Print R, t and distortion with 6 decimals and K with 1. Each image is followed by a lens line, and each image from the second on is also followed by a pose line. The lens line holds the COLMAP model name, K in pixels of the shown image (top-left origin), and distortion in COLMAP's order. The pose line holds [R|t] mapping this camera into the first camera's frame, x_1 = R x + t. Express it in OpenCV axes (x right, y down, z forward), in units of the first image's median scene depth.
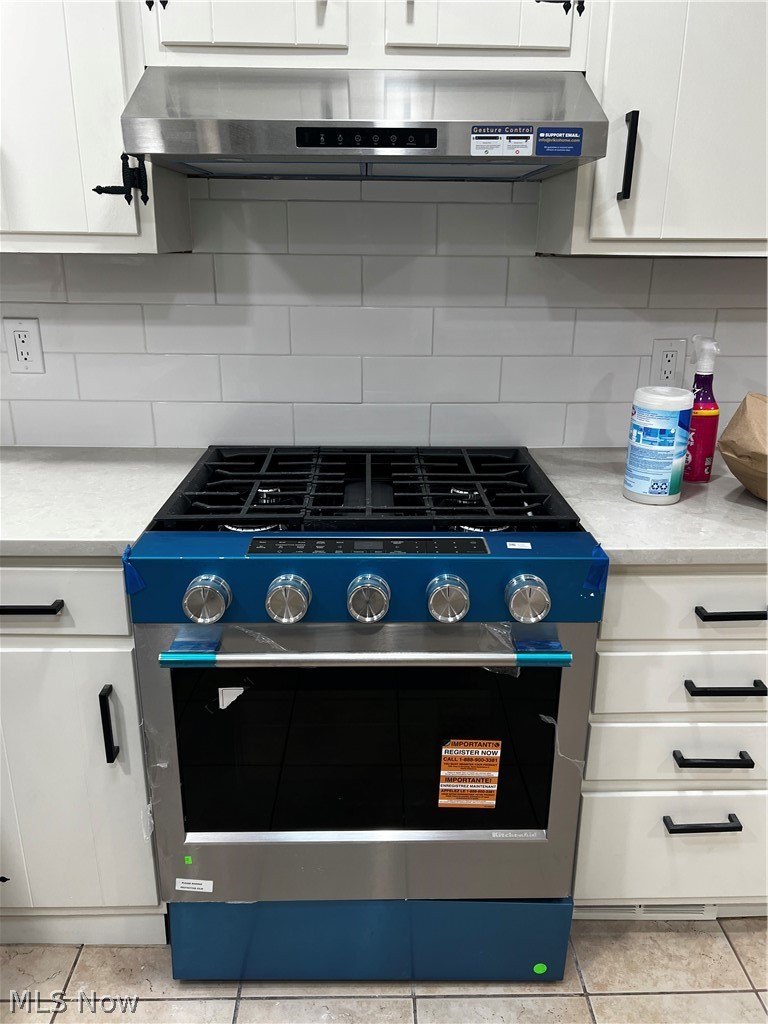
lens RADIAL K [[775.8, 0, 388.3], [0, 775.8, 519.5], [0, 0, 1]] dist [0.028183, -0.008096]
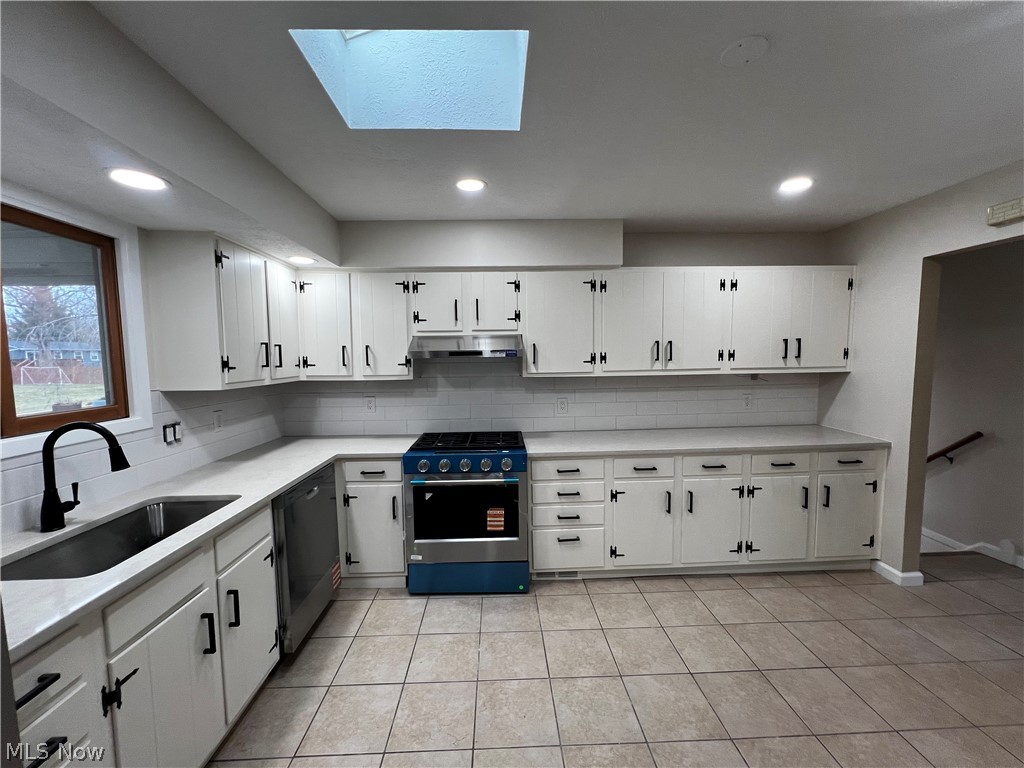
lens RADIAL K [[407.0, 0, 512.3], [0, 407.0, 385.9], [0, 0, 1]] dist [-0.004199, 0.000182]
pose [[0.999742, -0.021730, 0.006588, 0.178441], [0.022698, 0.964363, -0.263608, 0.228152], [-0.000625, 0.263690, 0.964607, -0.927766]]
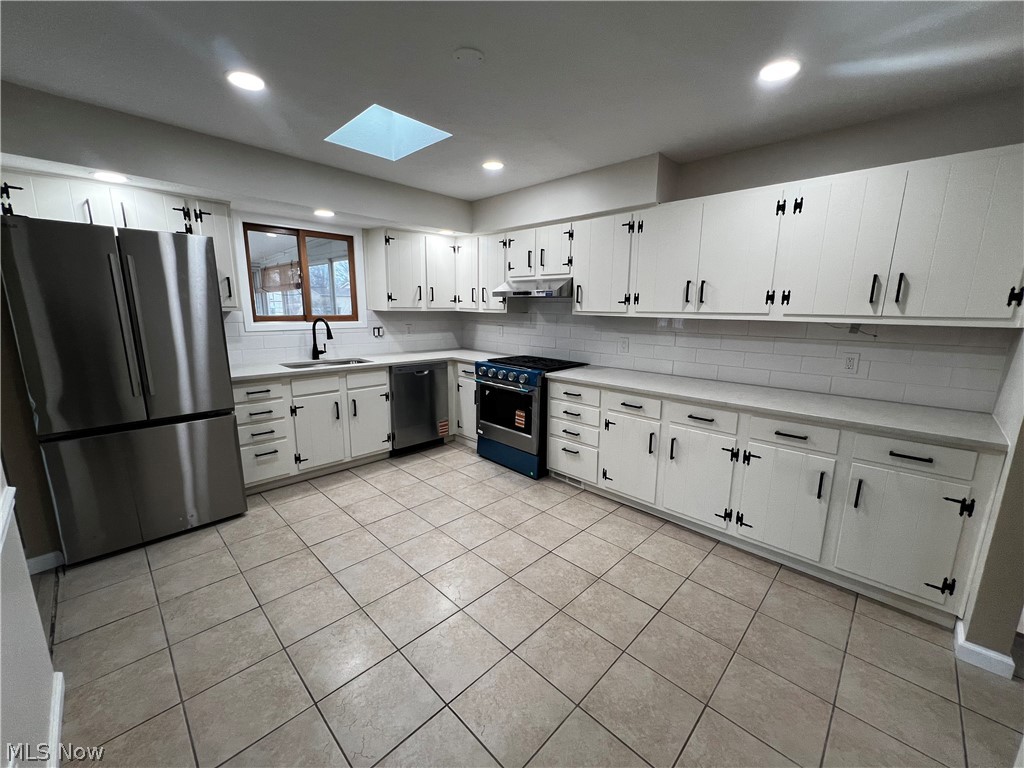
lens RADIAL K [[407.0, 0, 514.5], [0, 407.0, 384.9], [0, 0, 1]] dist [-0.004199, 0.000182]
pose [[0.697687, 0.138940, -0.702801, 1.773794], [-0.245083, 0.968112, -0.051909, 0.261002], [0.673177, 0.208460, 0.709491, -0.818511]]
